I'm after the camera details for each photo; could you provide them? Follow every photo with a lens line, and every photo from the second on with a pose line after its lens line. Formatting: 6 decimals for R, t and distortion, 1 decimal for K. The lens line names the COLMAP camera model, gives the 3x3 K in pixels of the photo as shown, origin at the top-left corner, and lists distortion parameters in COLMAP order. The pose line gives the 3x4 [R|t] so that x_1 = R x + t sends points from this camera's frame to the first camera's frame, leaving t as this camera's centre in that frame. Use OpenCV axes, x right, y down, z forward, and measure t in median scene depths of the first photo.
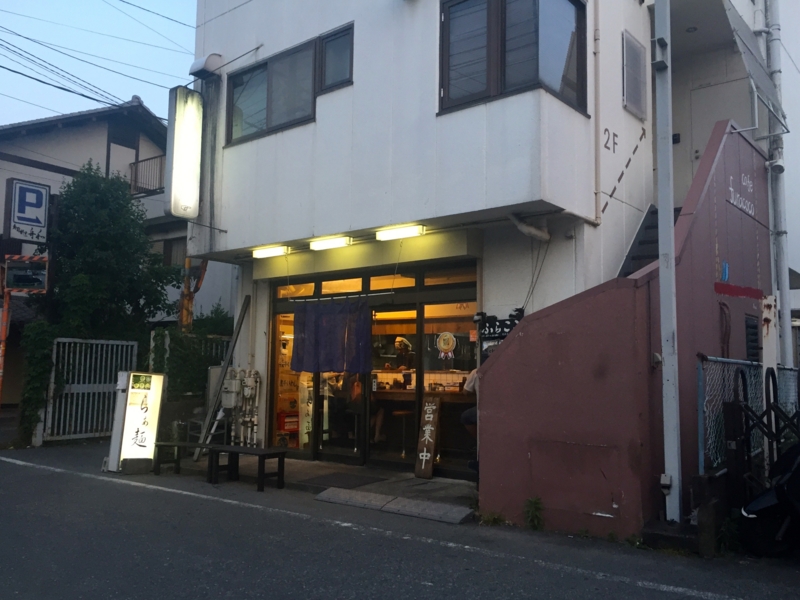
lens RADIAL K [[704.4, 0, 401.3], [0, 704.4, 303.6], [0, 0, 1]] dist [0.060099, -0.113915]
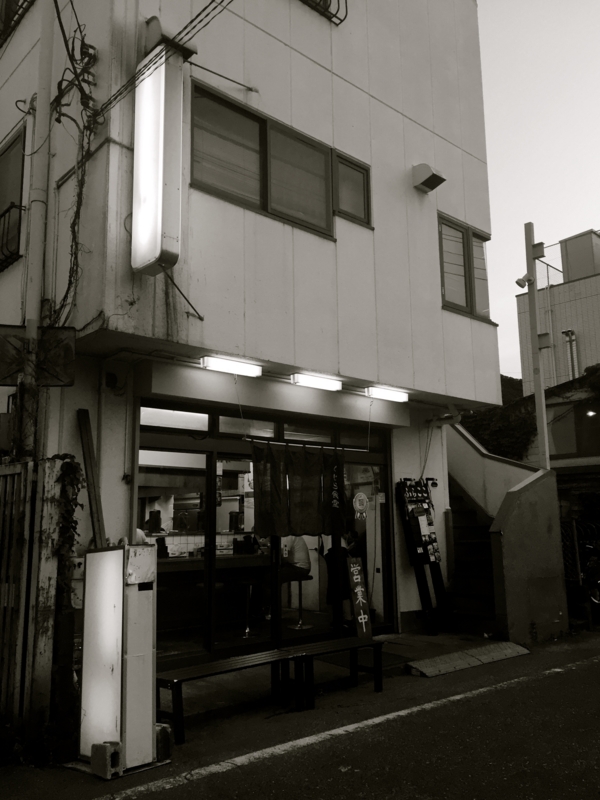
lens RADIAL K [[704.4, 0, 300.6], [0, 704.4, 396.8], [0, 0, 1]] dist [0.060099, -0.113915]
pose [[0.138287, 0.160136, 0.977360, -0.945438], [-0.086290, 0.985037, -0.149185, 0.061337], [-0.986626, -0.063706, 0.150036, 0.903912]]
